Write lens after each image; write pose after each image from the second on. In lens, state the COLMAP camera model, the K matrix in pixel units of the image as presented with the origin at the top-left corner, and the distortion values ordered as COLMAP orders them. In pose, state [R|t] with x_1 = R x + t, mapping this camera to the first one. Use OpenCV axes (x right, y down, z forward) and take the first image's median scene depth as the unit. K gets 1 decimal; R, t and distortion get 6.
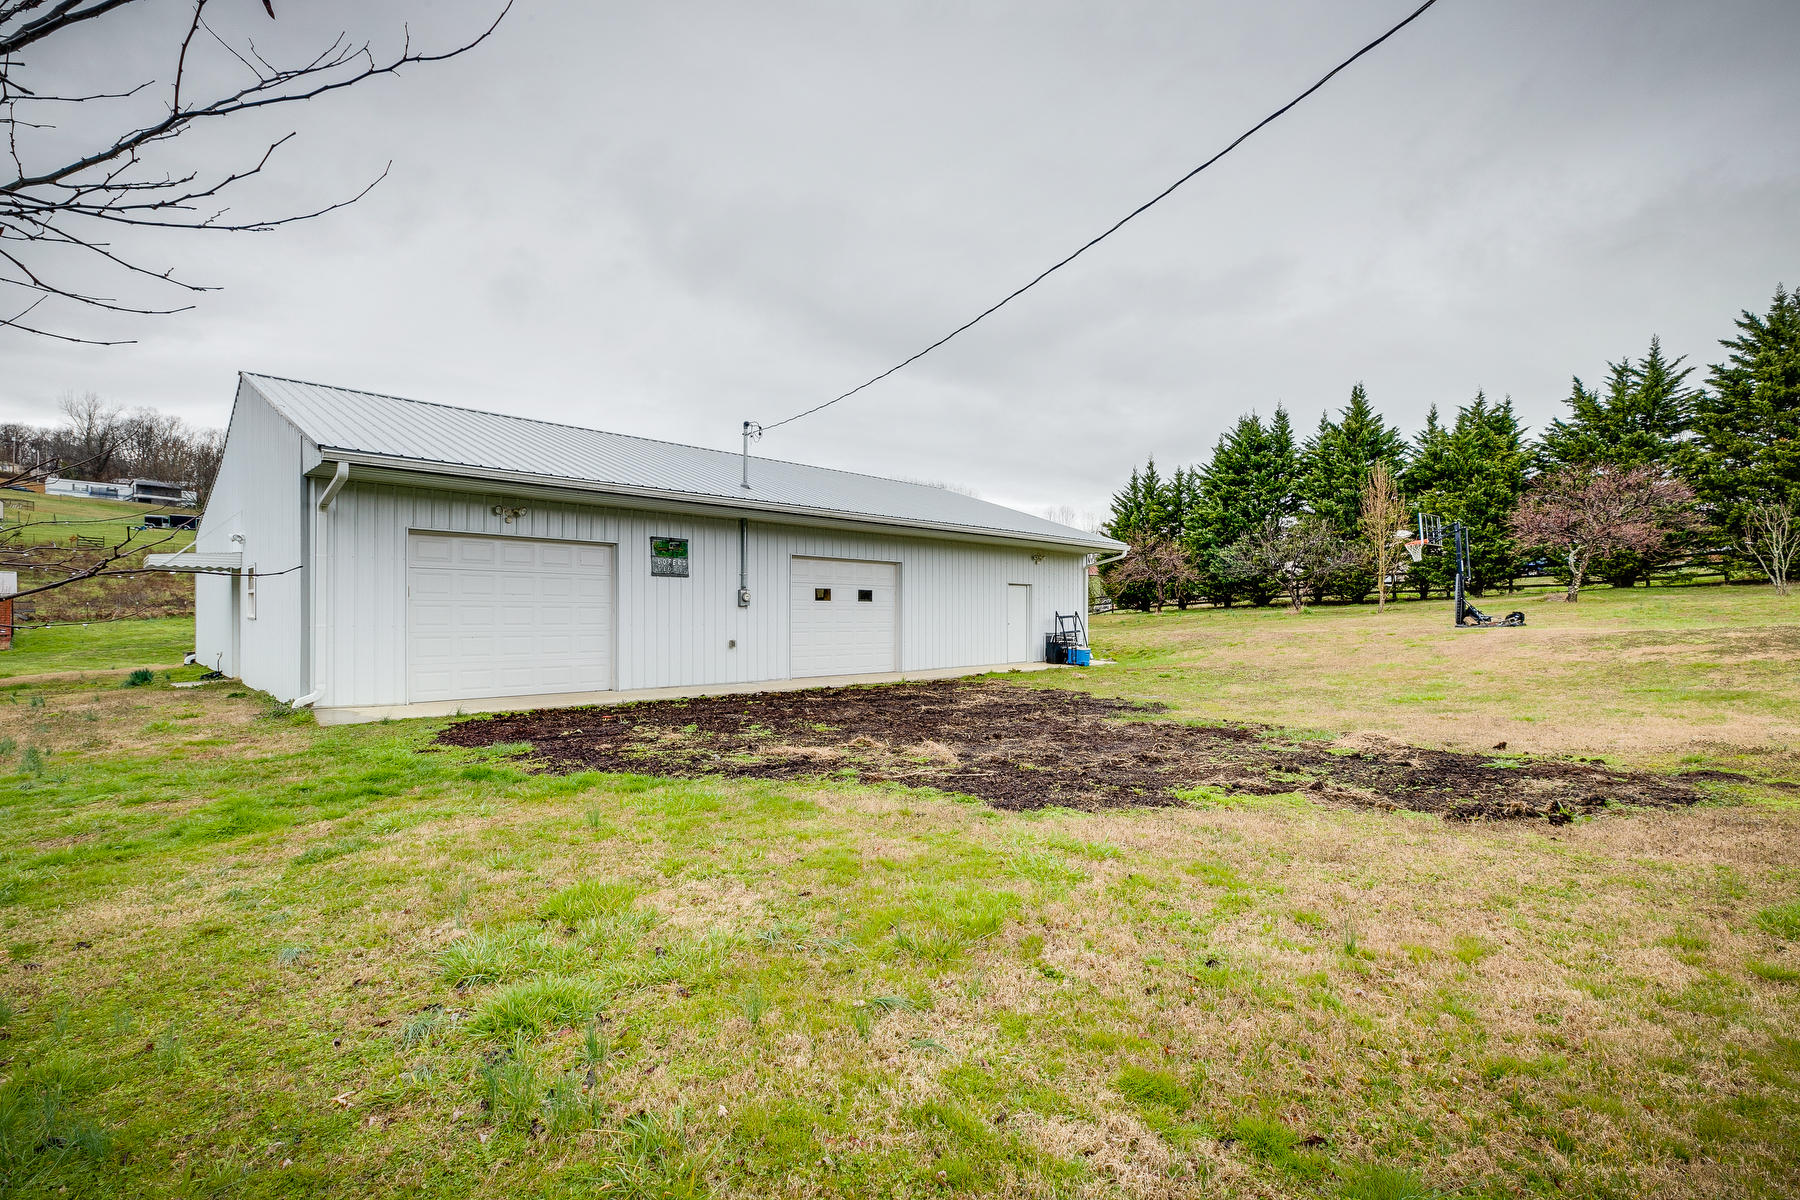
lens RADIAL K [[803.4, 0, 893.5], [0, 803.4, 603.6], [0, 0, 1]] dist [-0.002529, -0.000415]
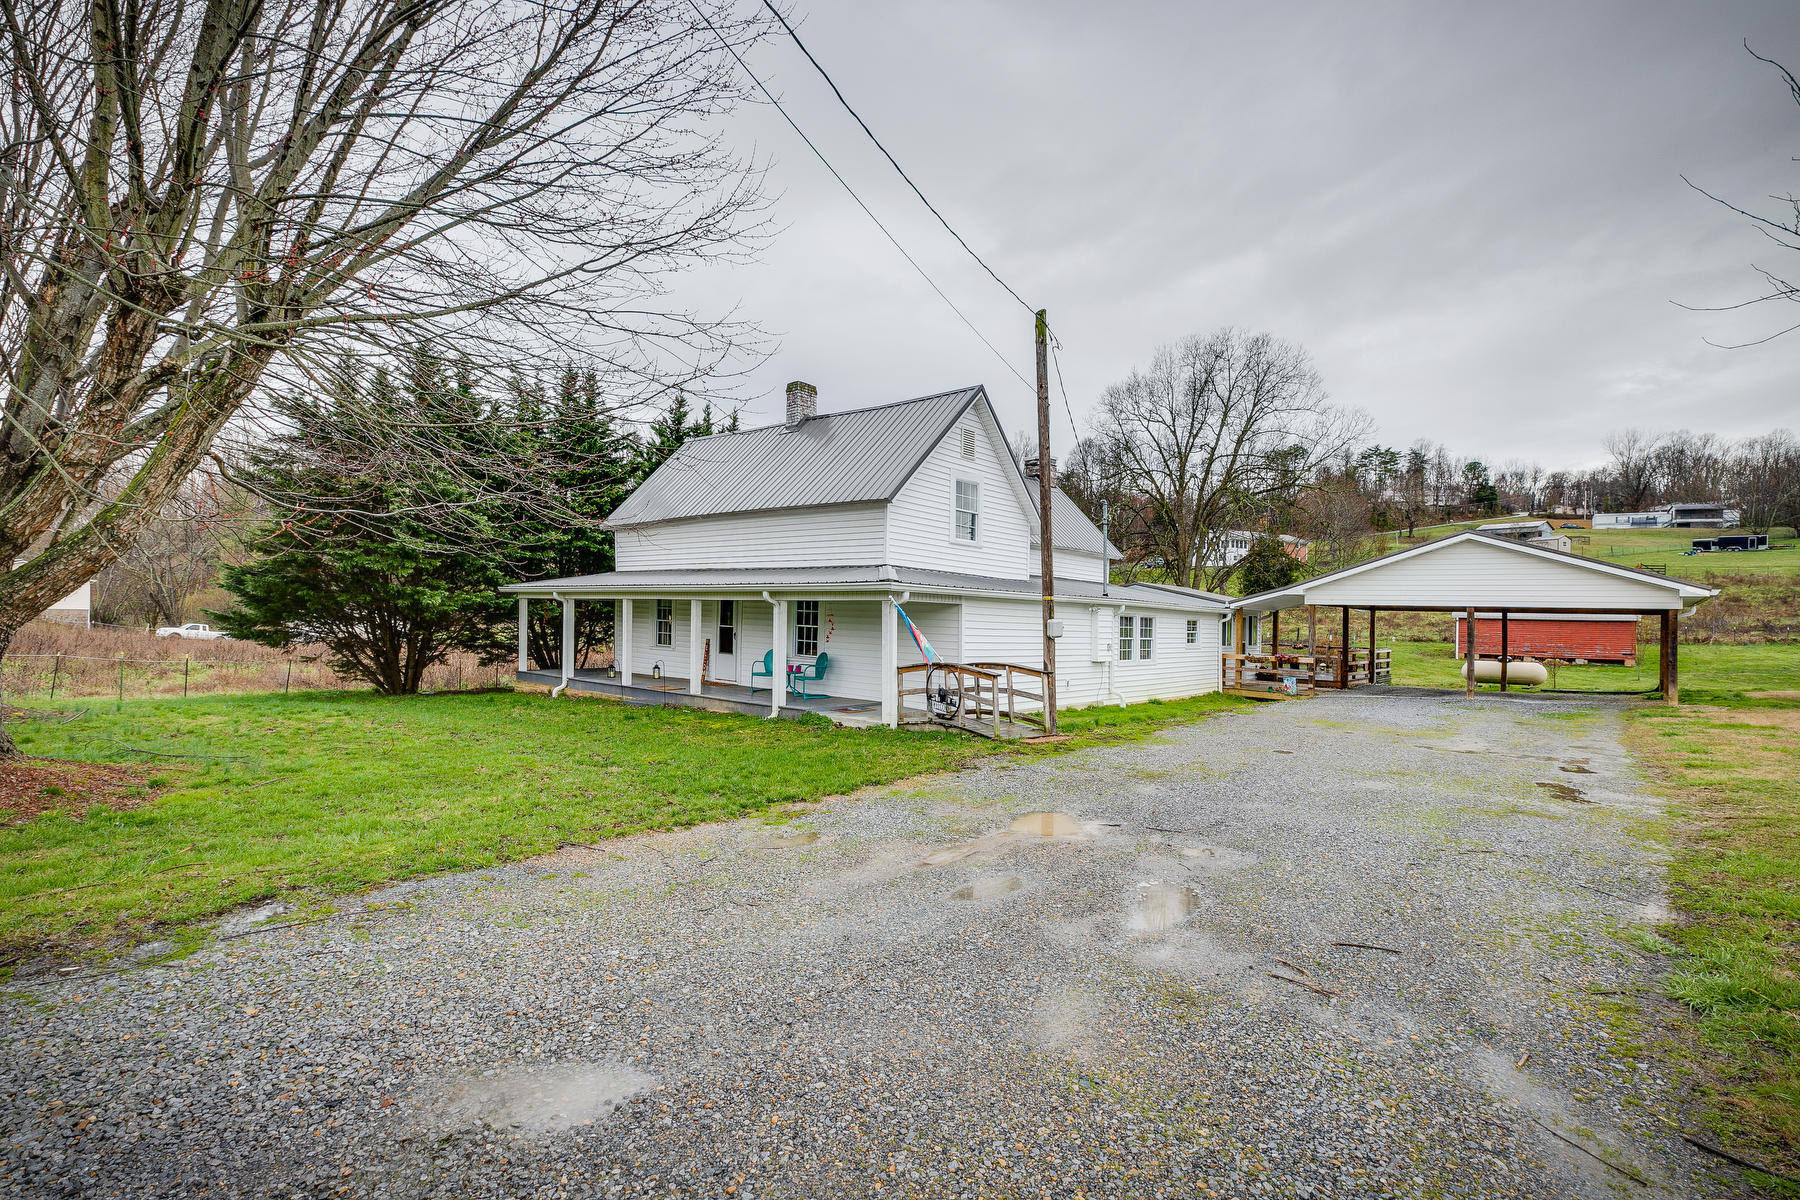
lens RADIAL K [[803.4, 0, 893.5], [0, 803.4, 603.6], [0, 0, 1]] dist [-0.002529, -0.000415]
pose [[0.056164, -0.015067, -0.998308, -0.014019], [-0.016880, 0.999729, -0.016038, 0.002860], [0.998279, 0.017752, 0.055895, -0.115590]]
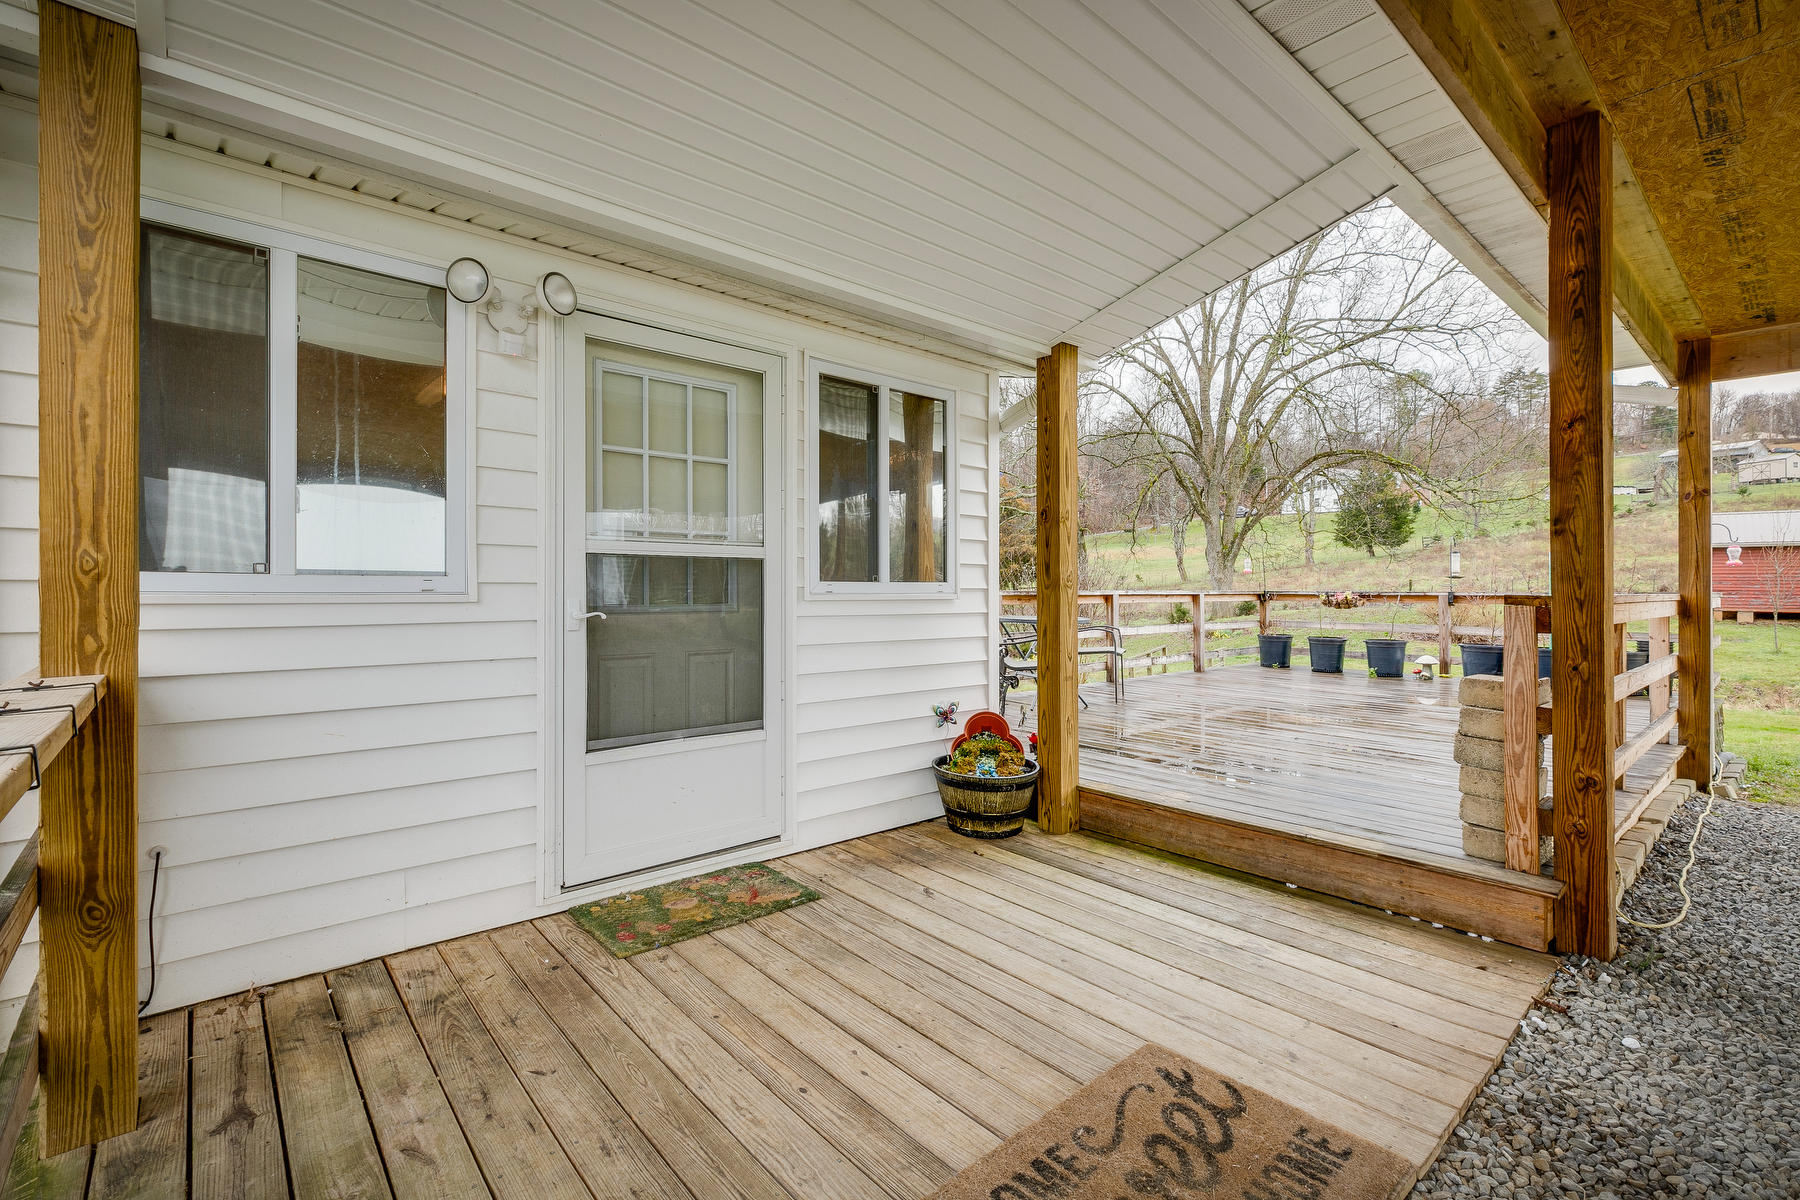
lens RADIAL K [[808.9, 0, 897.3], [0, 808.9, 580.0], [0, 0, 1]] dist [-0.000728, -0.000360]
pose [[-0.059156, -0.014930, -0.998137, -0.454013], [0.012164, 0.999803, -0.015676, 0.019430], [0.998175, -0.013069, -0.058963, 0.156329]]
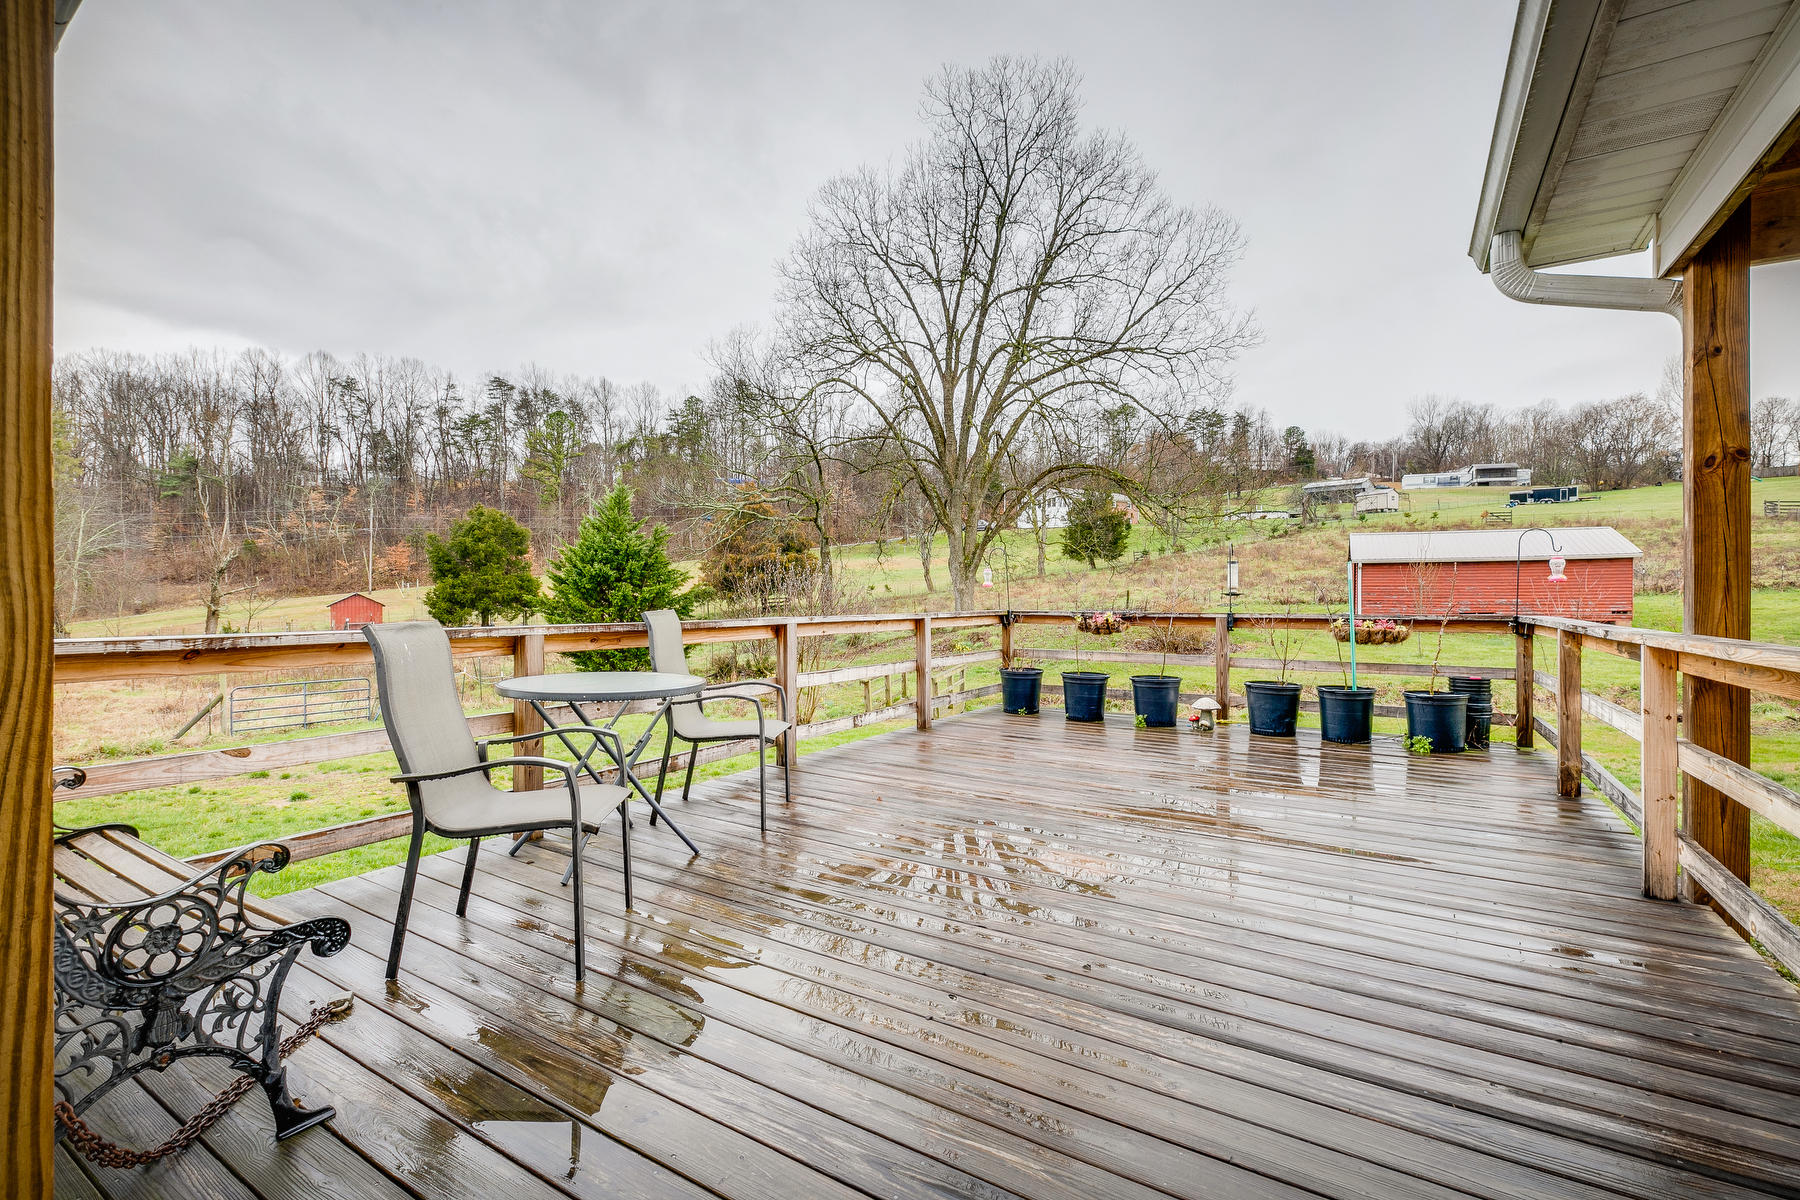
lens RADIAL K [[803.4, 0, 893.5], [0, 803.4, 603.6], [0, 0, 1]] dist [-0.002529, -0.000415]
pose [[0.230812, 0.002608, -0.972995, -0.523598], [0.015028, 0.999868, 0.006245, 0.017199], [0.972882, -0.016064, 0.230742, 0.181655]]
